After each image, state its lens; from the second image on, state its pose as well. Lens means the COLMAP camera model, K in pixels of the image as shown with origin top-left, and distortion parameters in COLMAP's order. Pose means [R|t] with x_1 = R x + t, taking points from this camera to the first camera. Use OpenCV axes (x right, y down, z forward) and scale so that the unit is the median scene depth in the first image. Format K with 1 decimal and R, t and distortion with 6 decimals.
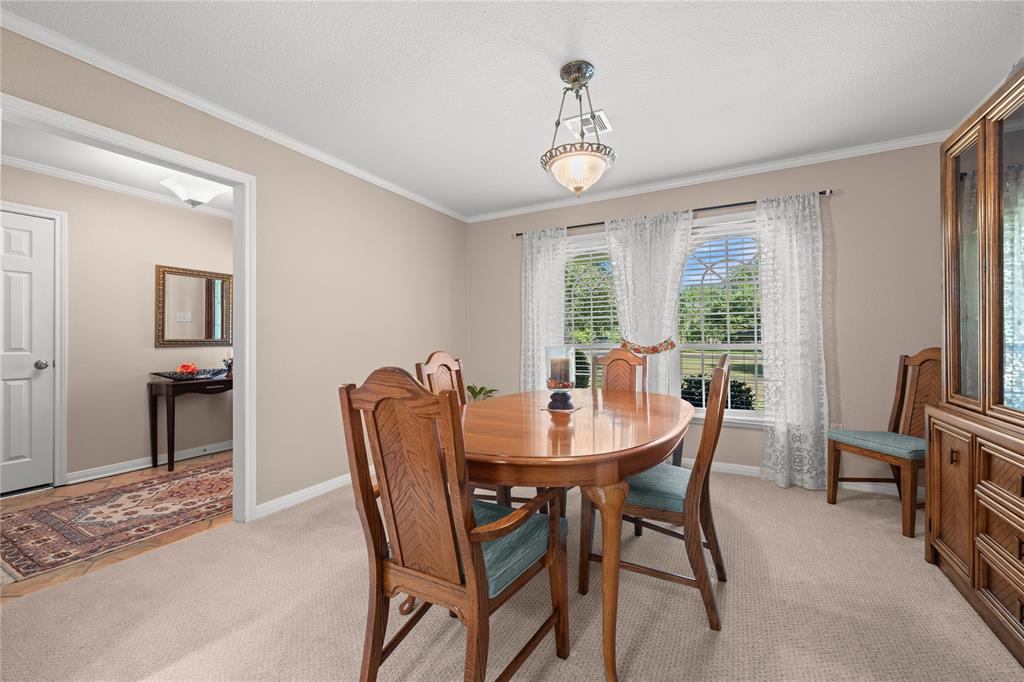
lens RADIAL K [[404.0, 0, 514.4], [0, 404.0, 337.6], [0, 0, 1]] dist [0.001472, -0.000401]
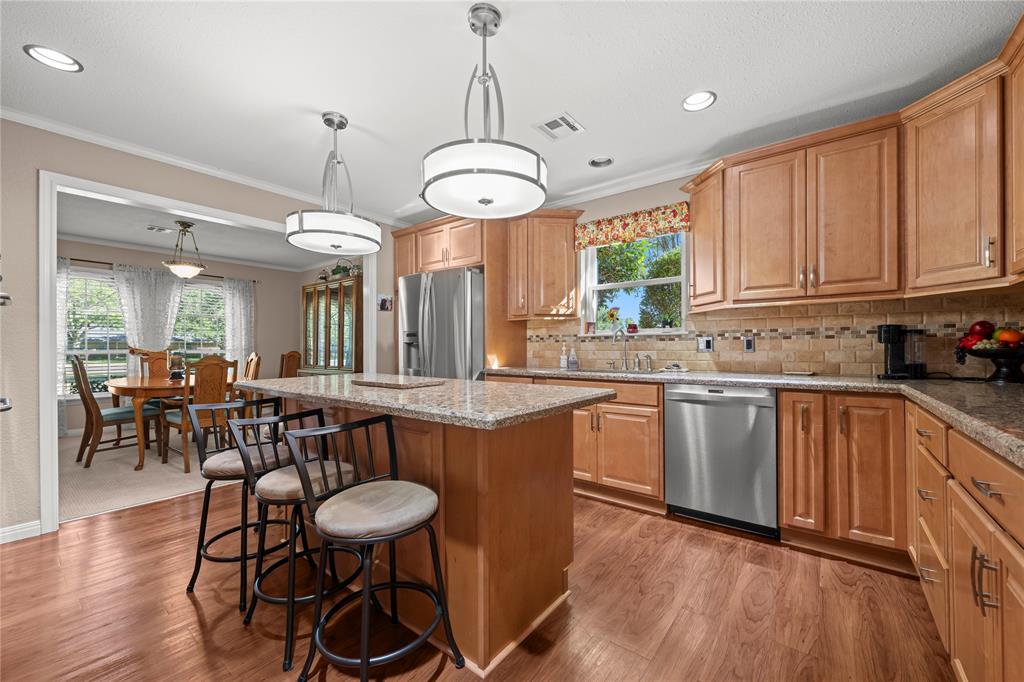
lens RADIAL K [[404.0, 0, 519.2], [0, 404.0, 345.4], [0, 0, 1]] dist [0.001472, -0.000401]
pose [[0.162537, 0.010684, 0.986645, -1.128576], [-0.008203, 0.999921, -0.009476, 0.001456], [-0.986668, -0.006553, 0.162612, -0.761433]]
